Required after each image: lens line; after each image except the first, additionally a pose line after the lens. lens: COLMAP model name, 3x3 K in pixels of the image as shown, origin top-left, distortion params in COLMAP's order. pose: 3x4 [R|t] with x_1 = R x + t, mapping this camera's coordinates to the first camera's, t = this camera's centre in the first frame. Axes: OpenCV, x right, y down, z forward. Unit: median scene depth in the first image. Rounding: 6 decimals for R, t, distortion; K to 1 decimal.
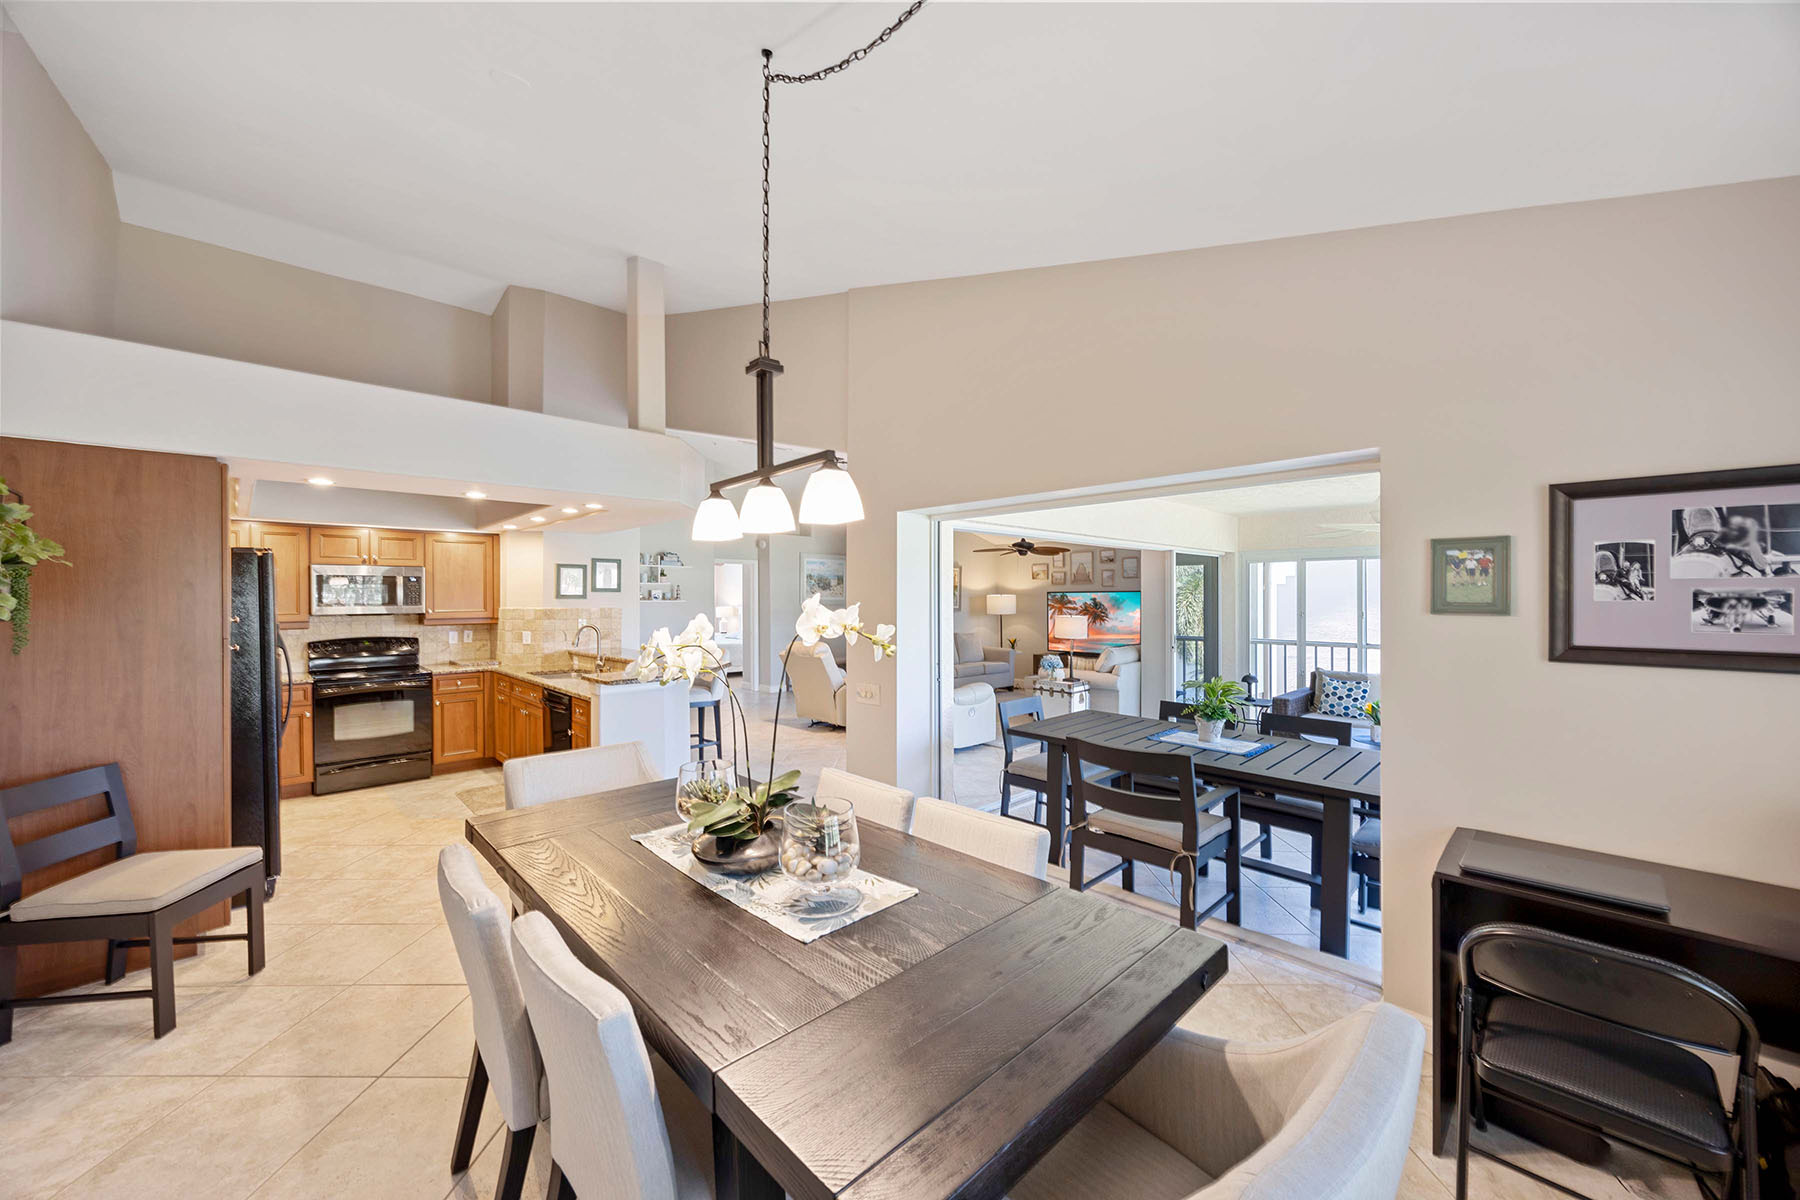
lens RADIAL K [[692.0, 0, 895.4], [0, 692.0, 592.4], [0, 0, 1]] dist [-0.000021, -0.000781]
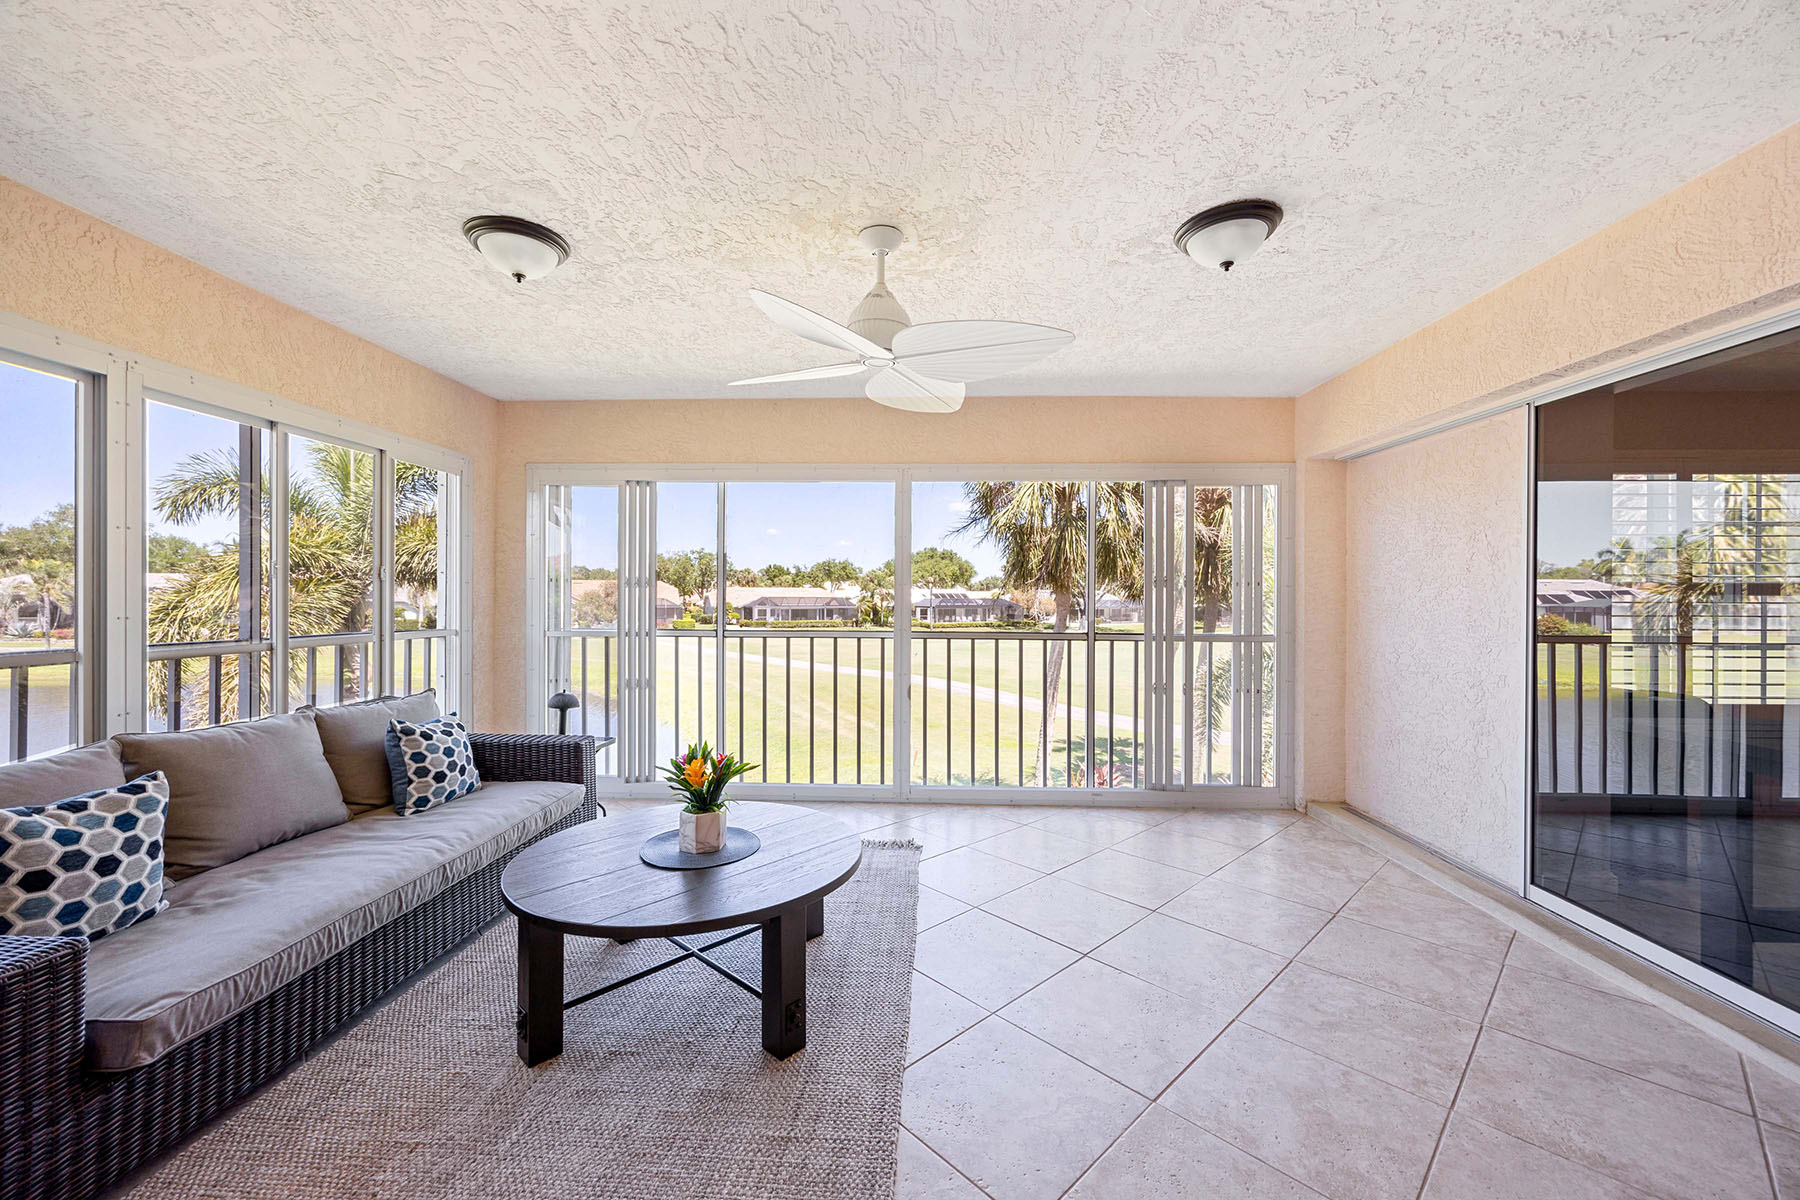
lens RADIAL K [[692.0, 0, 905.6], [0, 692.0, 596.6], [0, 0, 1]] dist [-0.000021, -0.000781]
pose [[-0.695131, -0.005041, 0.718866, 0.249386], [-0.010569, 0.999939, -0.003208, 0.049642], [-0.718806, -0.009828, -0.695142, 0.954019]]
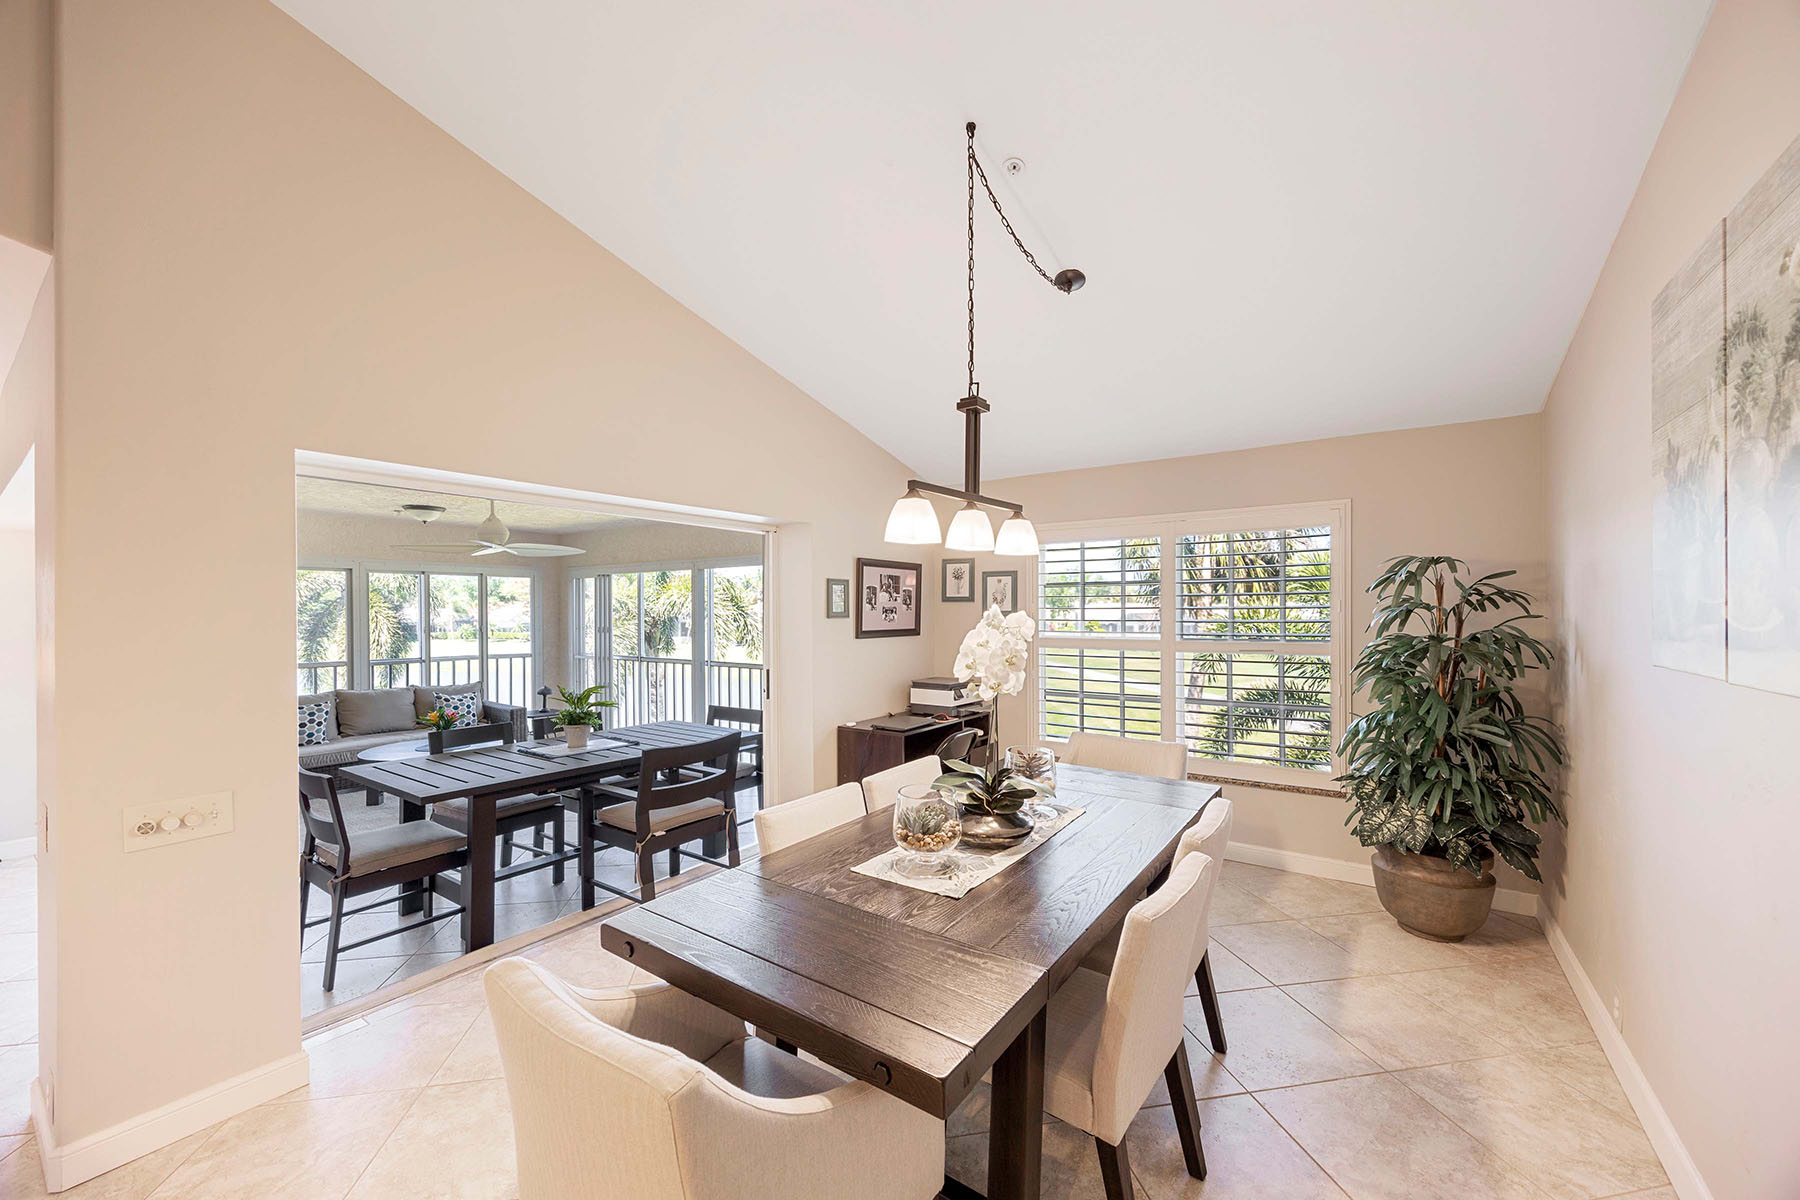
lens RADIAL K [[692.0, 0, 910.1], [0, 692.0, 610.0], [0, 0, 1]] dist [-0.000021, -0.000781]
pose [[-0.199450, 0.001247, 0.979907, -0.388335], [-0.000234, 0.999999, -0.001320, 0.003870], [-0.979908, -0.000493, -0.199449, 0.401777]]
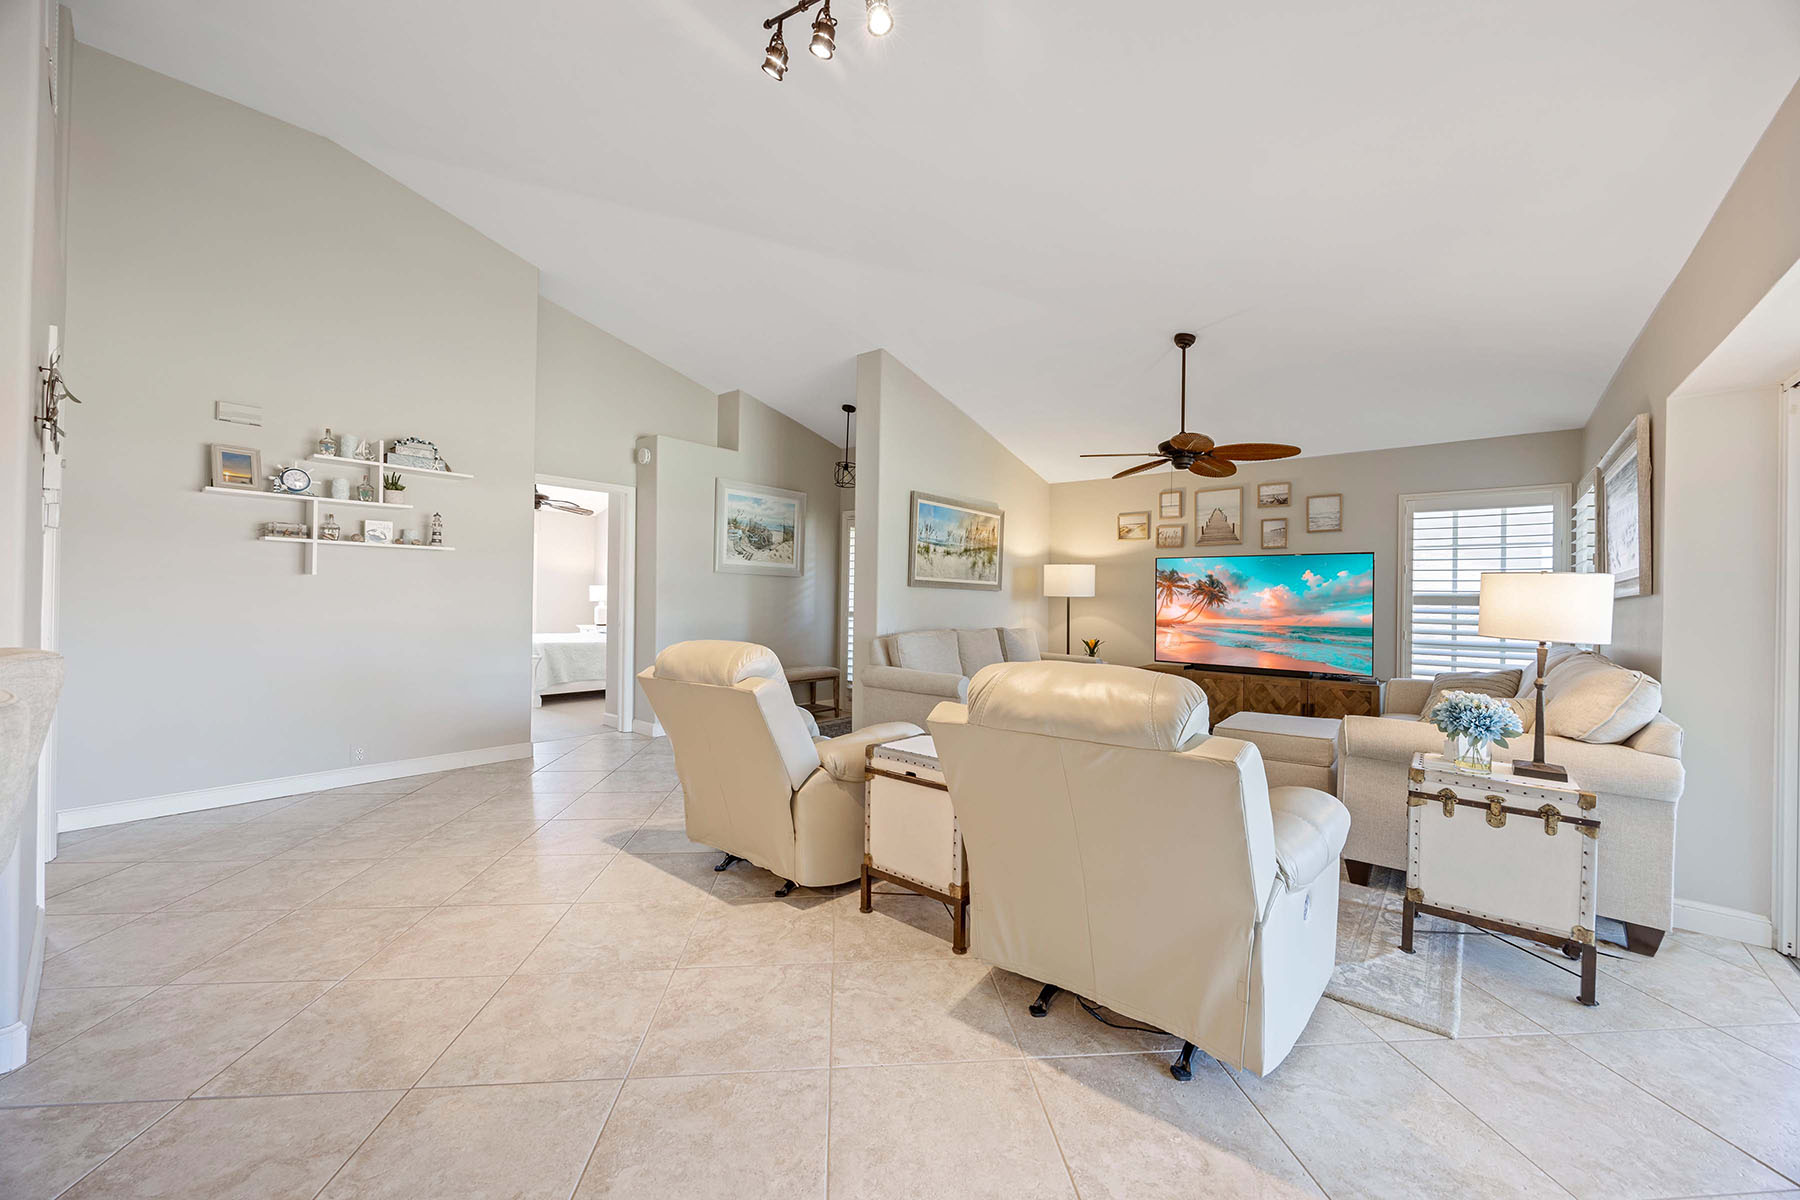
lens RADIAL K [[692.0, 0, 896.2], [0, 692.0, 592.2], [0, 0, 1]] dist [-0.000021, -0.000781]
pose [[0.994785, 0.019000, 0.100205, -0.084611], [-0.019138, 0.999817, 0.000418, 0.051532], [-0.100178, -0.002333, 0.994967, 0.750139]]
